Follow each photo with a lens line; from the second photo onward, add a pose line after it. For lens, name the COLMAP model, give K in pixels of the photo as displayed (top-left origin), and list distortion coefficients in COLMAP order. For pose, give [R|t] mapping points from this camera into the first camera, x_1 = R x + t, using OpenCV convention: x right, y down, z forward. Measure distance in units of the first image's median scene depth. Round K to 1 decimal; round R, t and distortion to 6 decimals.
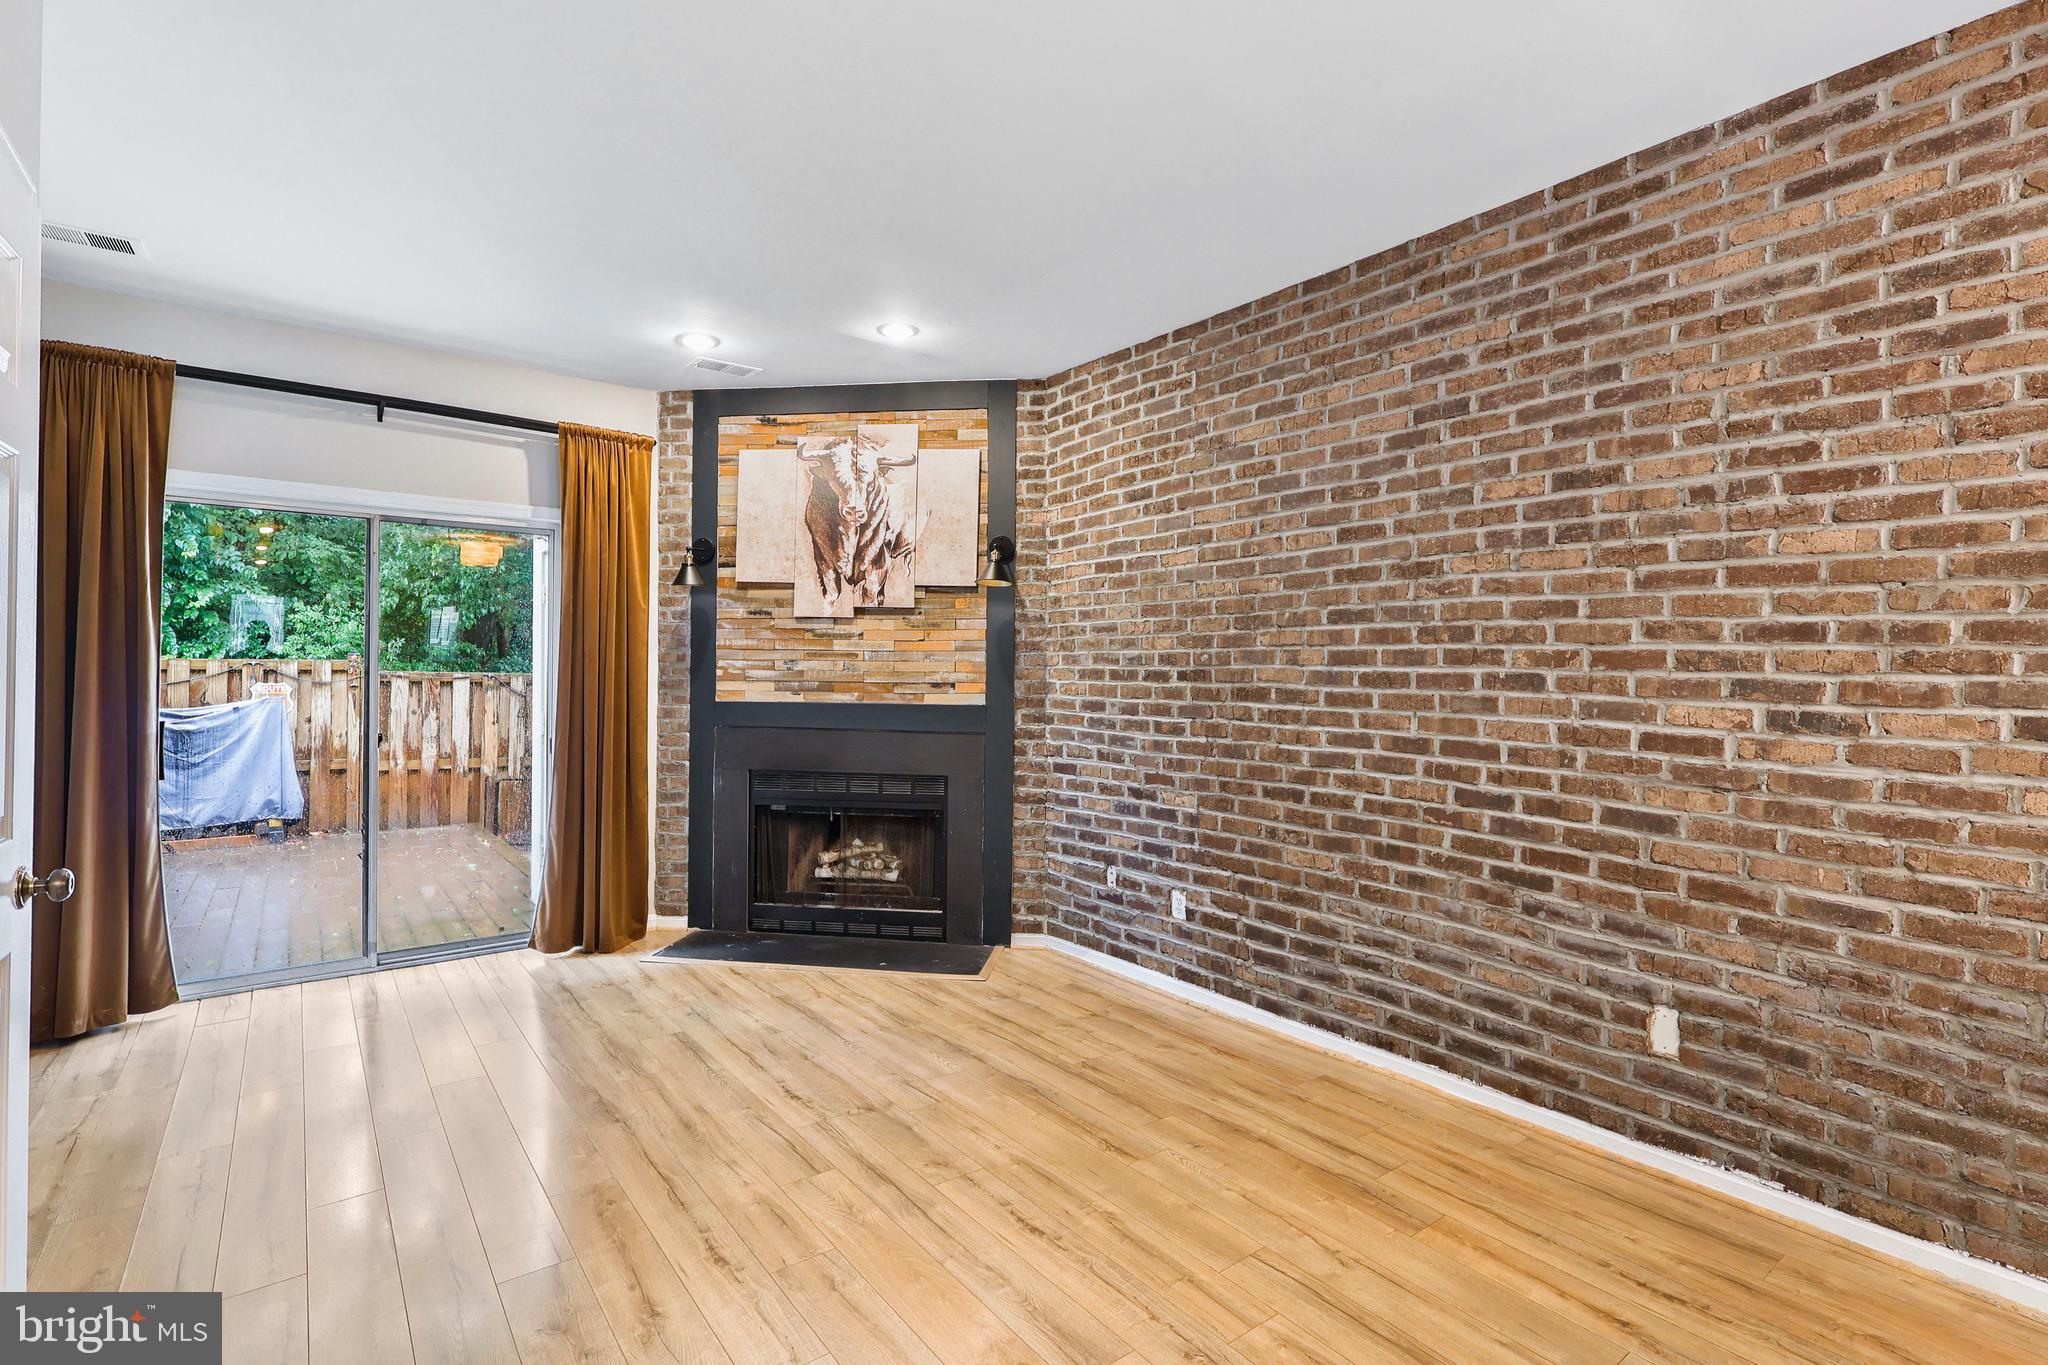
lens RADIAL K [[960.4, 0, 1036.6], [0, 960.4, 662.5], [0, 0, 1]] dist [-0.001252, 0.000722]
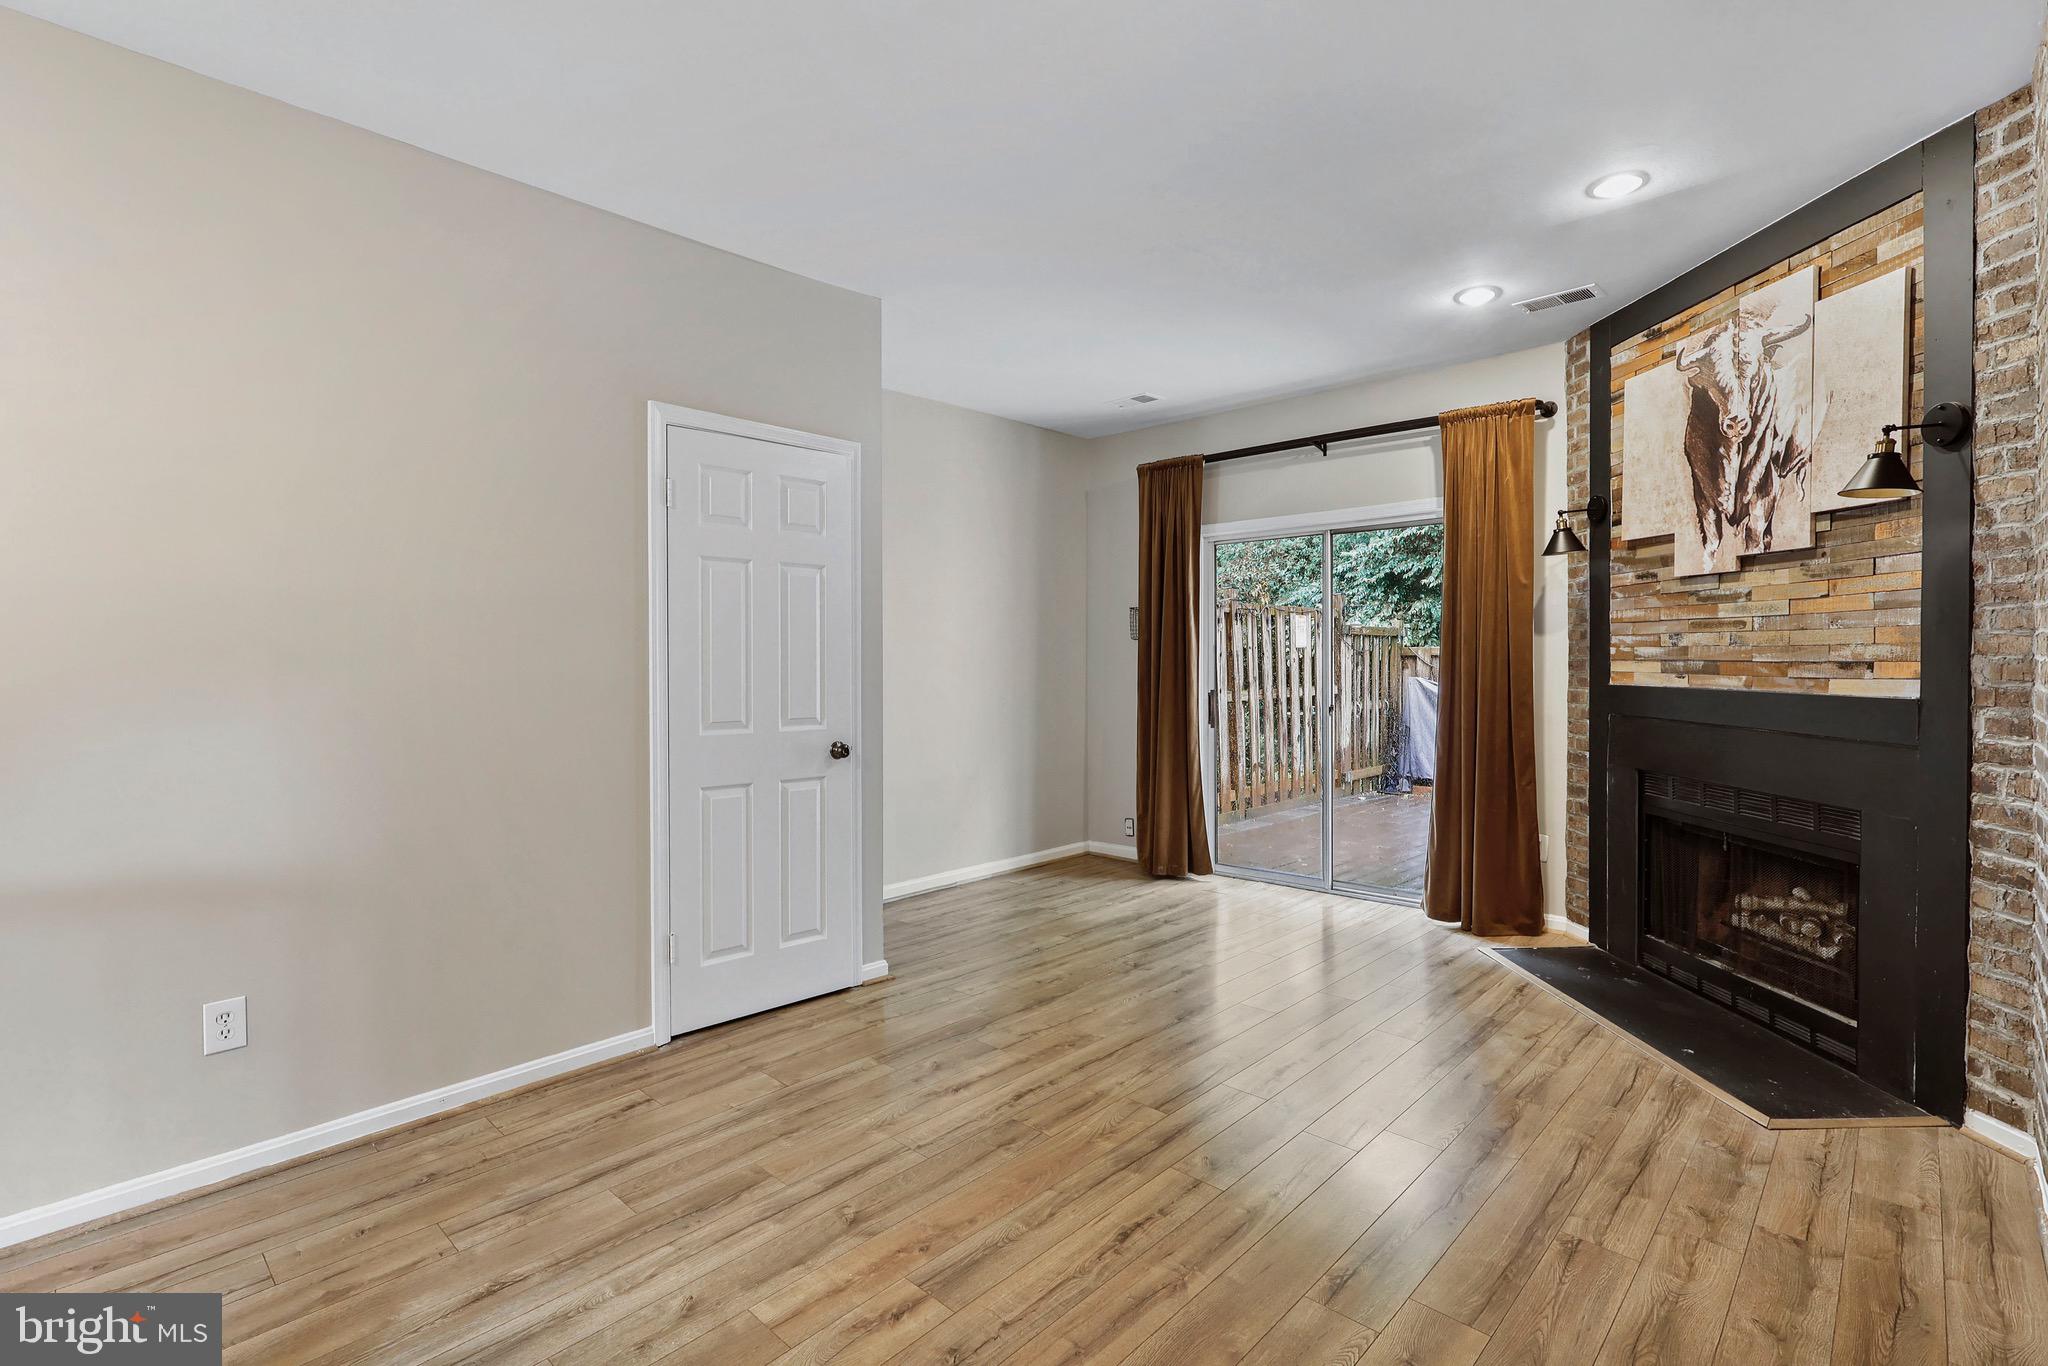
lens RADIAL K [[960.4, 0, 1036.6], [0, 960.4, 663.0], [0, 0, 1]] dist [-0.001252, 0.000722]
pose [[0.164998, -0.002494, -0.986291, 0.466844], [0.018320, 0.999832, 0.000537, 0.012801], [0.986124, -0.018158, 0.165016, 0.398774]]
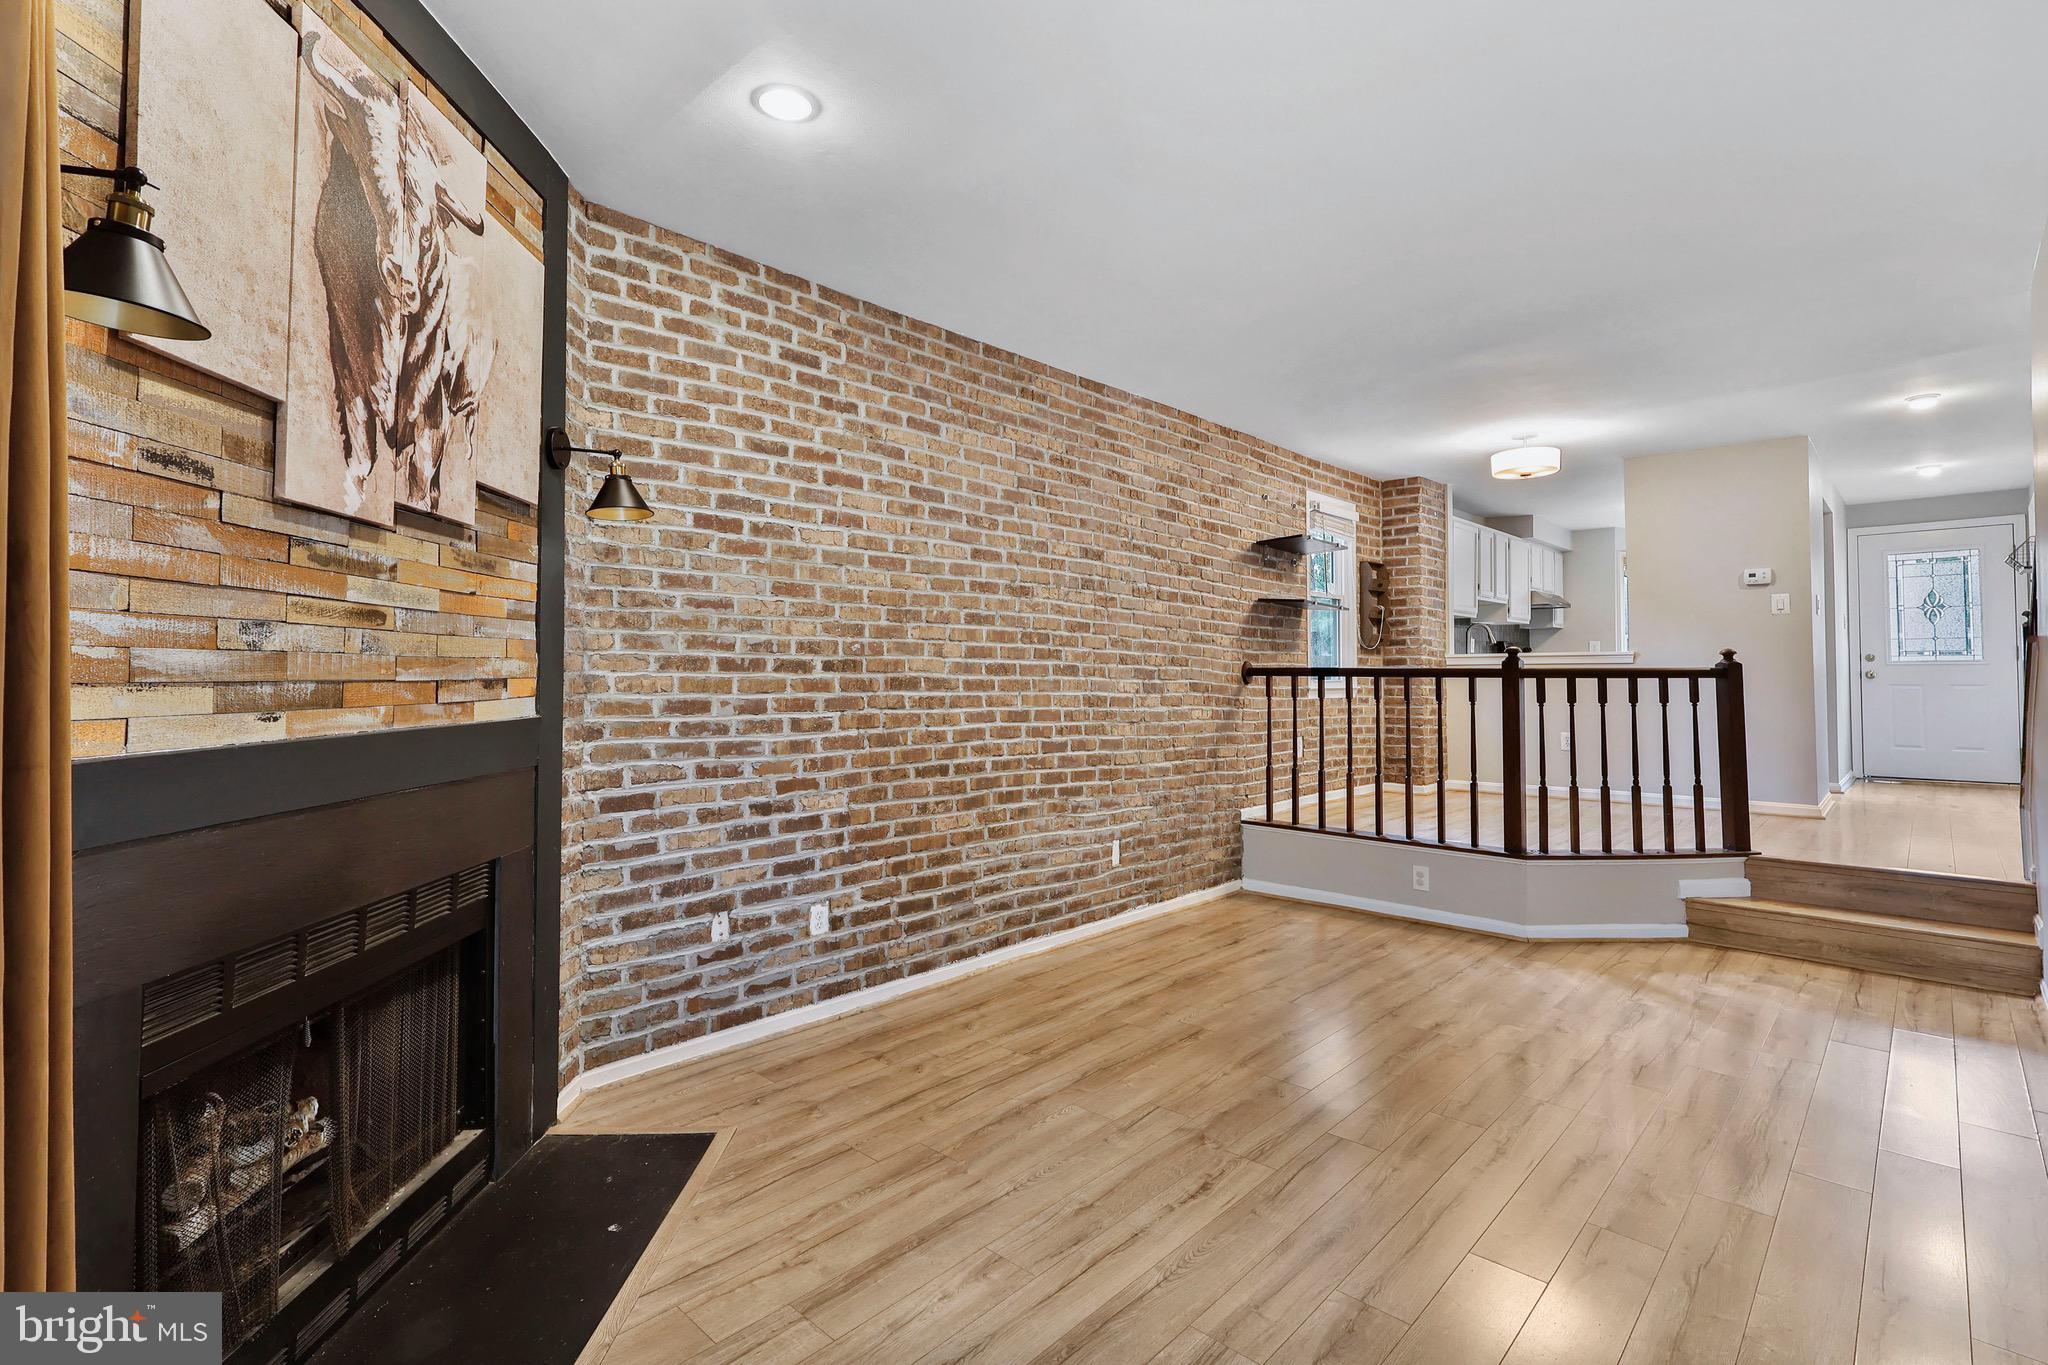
lens RADIAL K [[939.3, 0, 1020.0], [0, 939.3, 634.0], [0, 0, 1]] dist [-0.002759, -0.000269]
pose [[-0.141604, 0.030132, 0.989465, -0.690025], [-0.019850, 0.999249, -0.033270, 0.008707], [-0.989724, -0.024352, -0.140900, 0.855107]]
